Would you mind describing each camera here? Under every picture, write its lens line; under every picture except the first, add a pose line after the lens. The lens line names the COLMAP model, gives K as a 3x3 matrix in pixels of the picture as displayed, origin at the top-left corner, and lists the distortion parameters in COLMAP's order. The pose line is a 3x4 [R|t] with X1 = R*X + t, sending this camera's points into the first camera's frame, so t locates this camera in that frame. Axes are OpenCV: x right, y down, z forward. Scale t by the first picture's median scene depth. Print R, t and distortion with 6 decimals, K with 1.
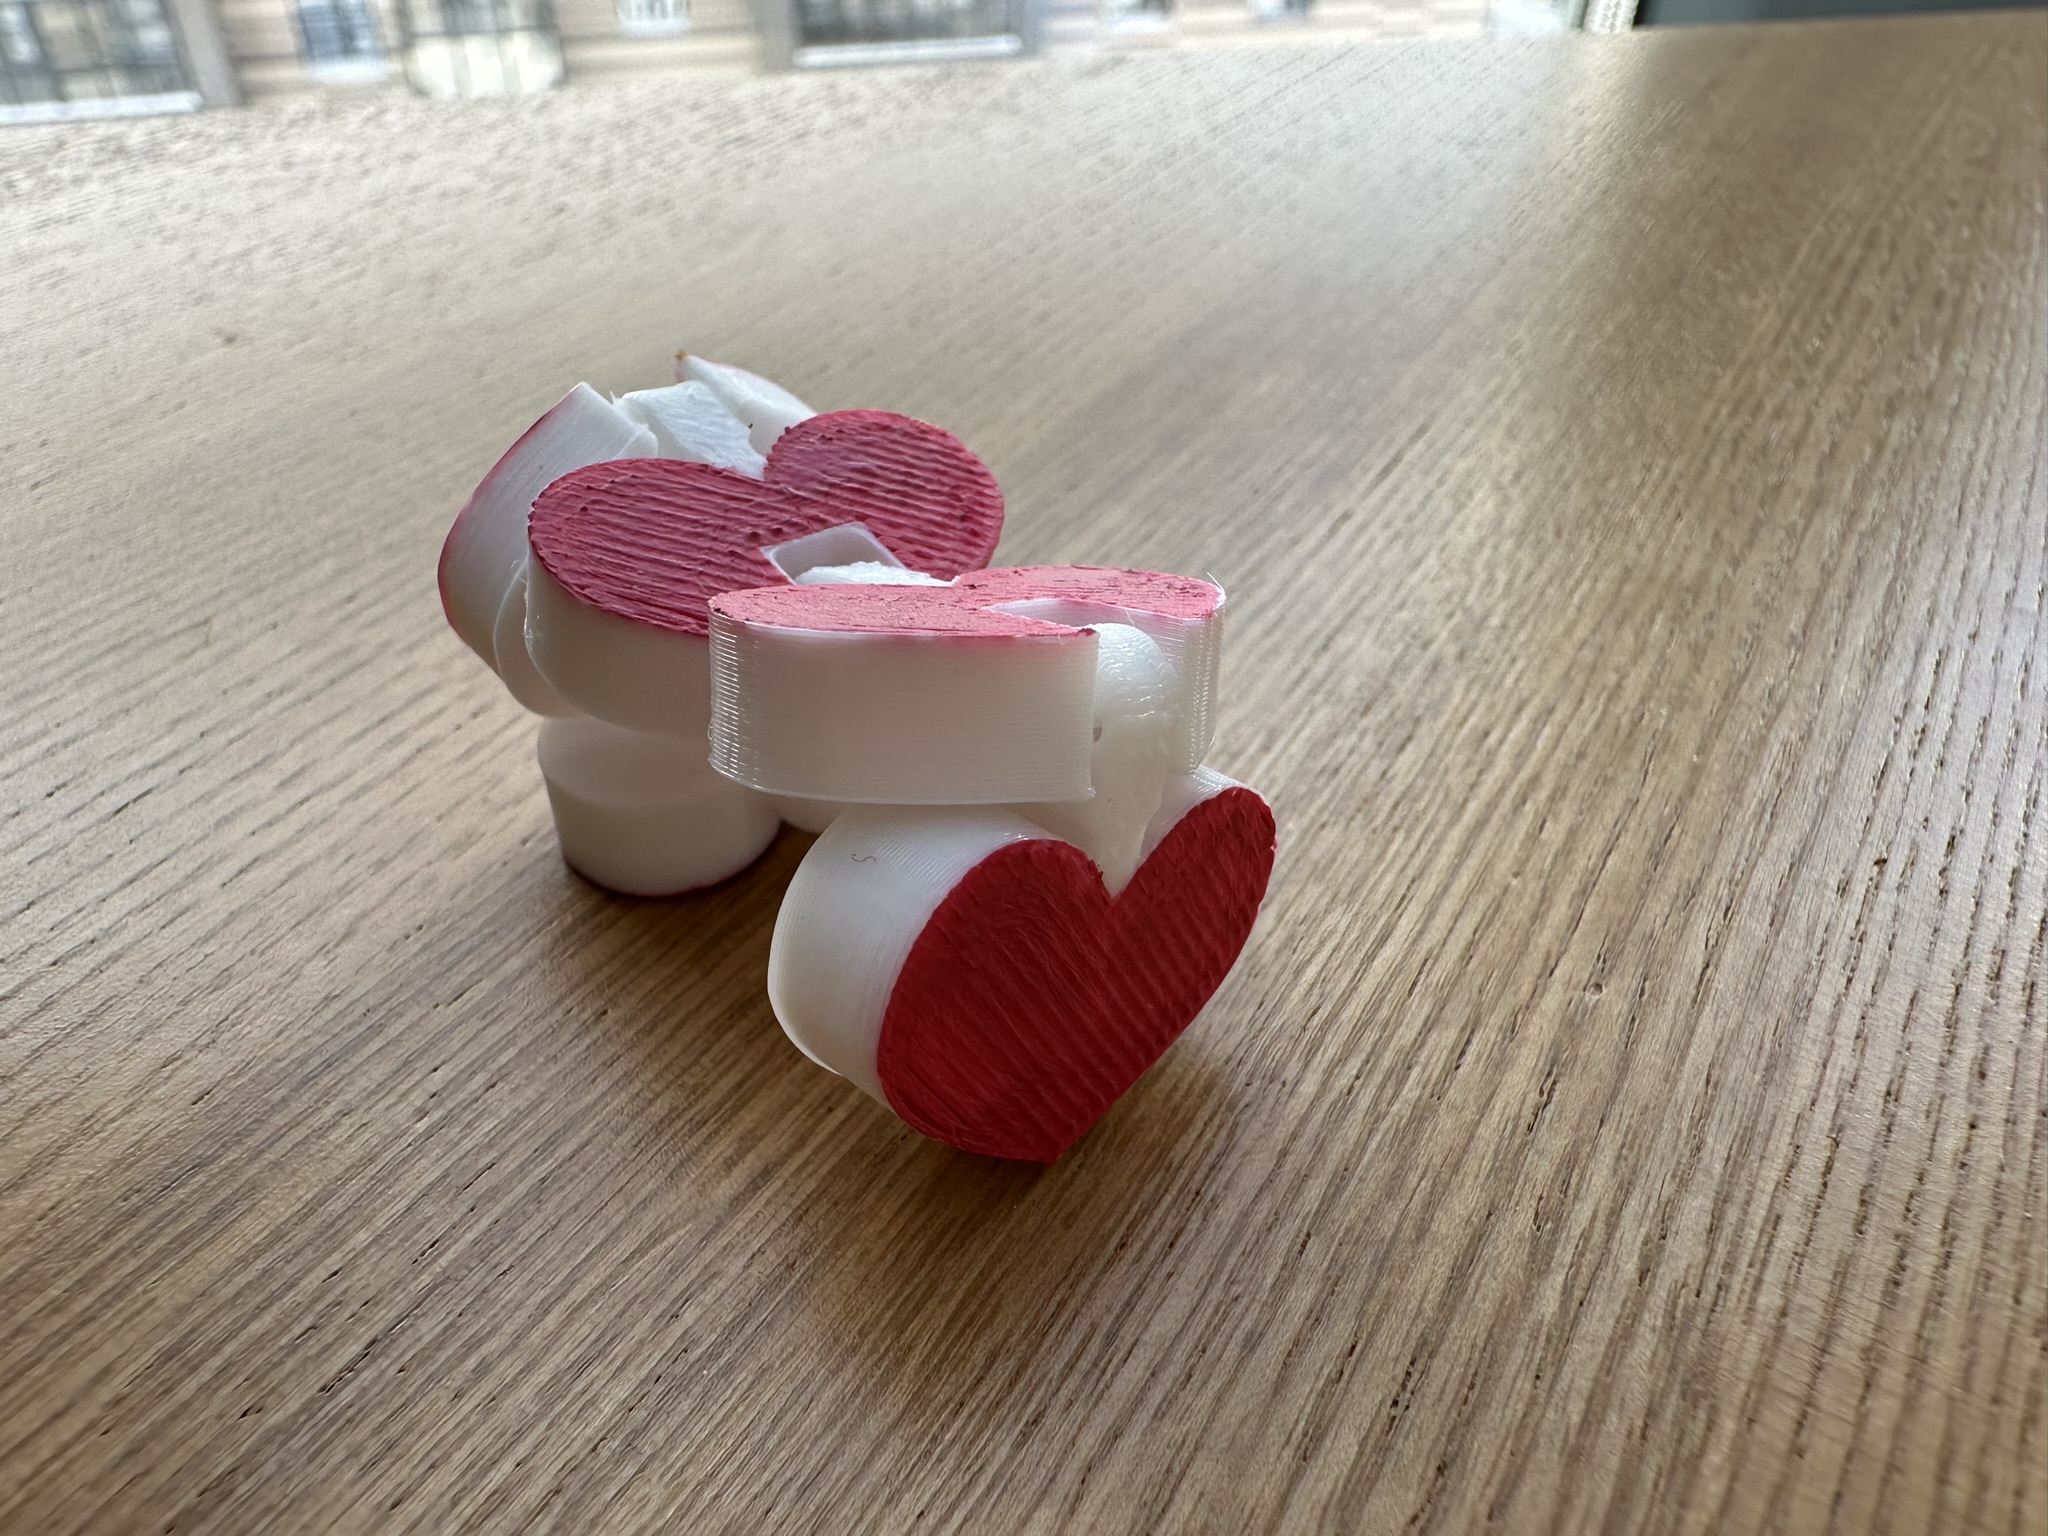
lens RADIAL K [[1526.9, 0, 1025.8], [0, 1526.9, 767.6], [0, 0, 1]] dist [-0.029029, 0.015622]
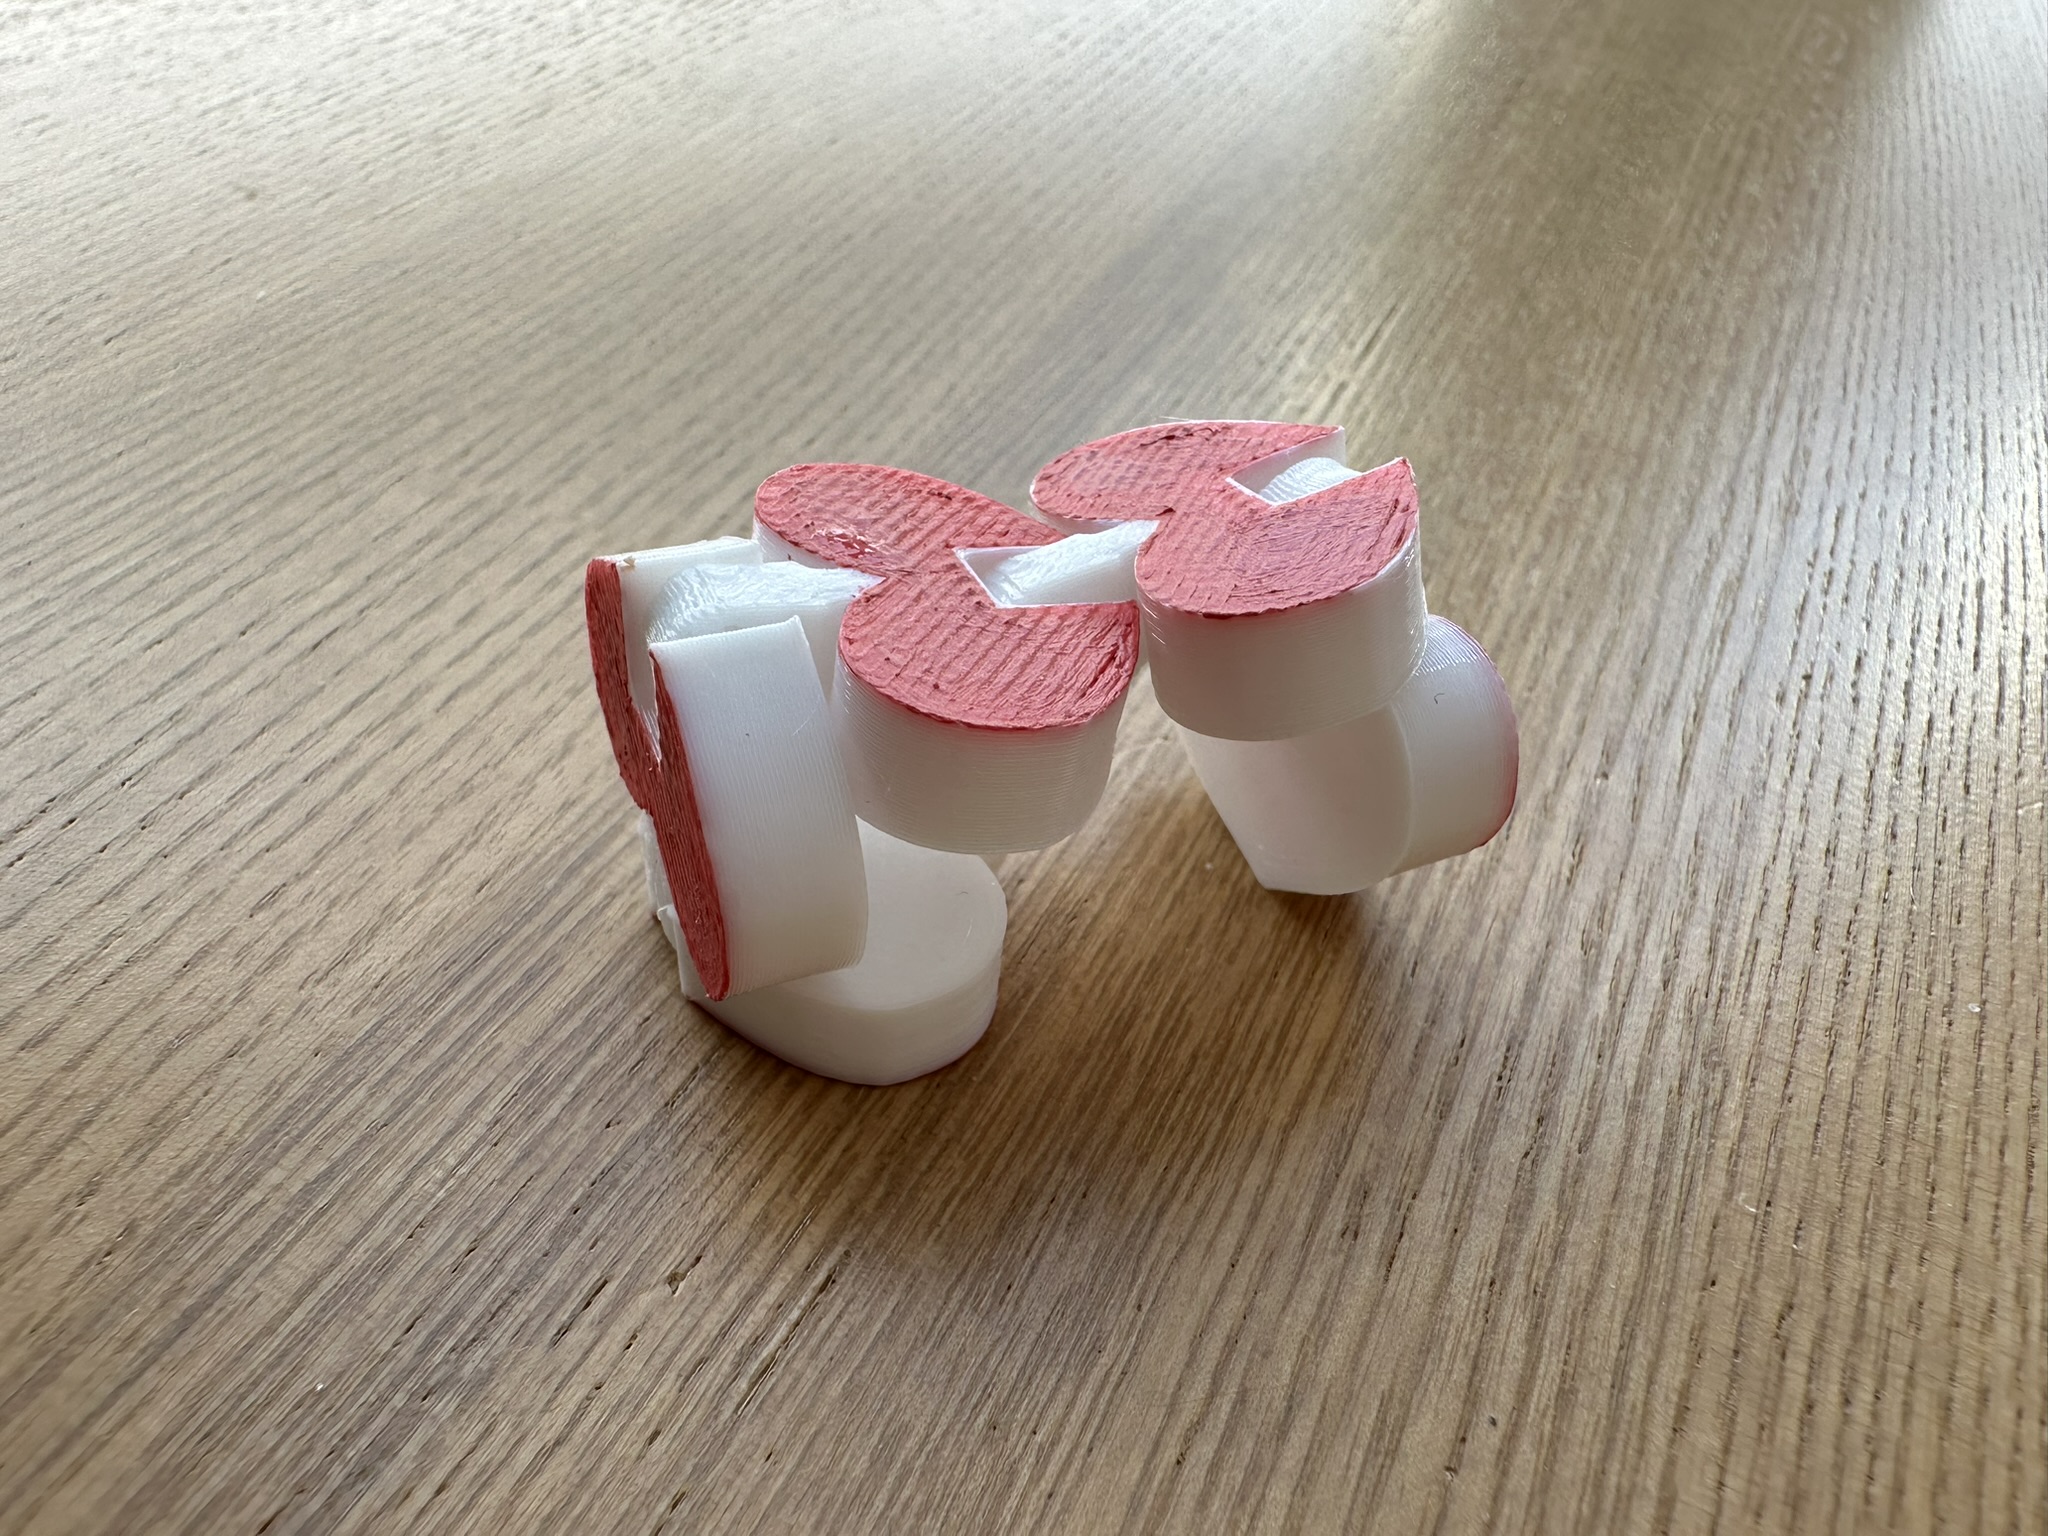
lens RADIAL K [[1526.9, 0, 1022.3], [0, 1526.9, 773.5], [0, 0, 1]] dist [-0.029029, 0.015622]
pose [[0.992782, -0.017160, 0.118699, -0.226097], [0.006215, 0.995743, 0.091963, 0.022325], [-0.119772, -0.090562, 0.988662, -0.163565]]
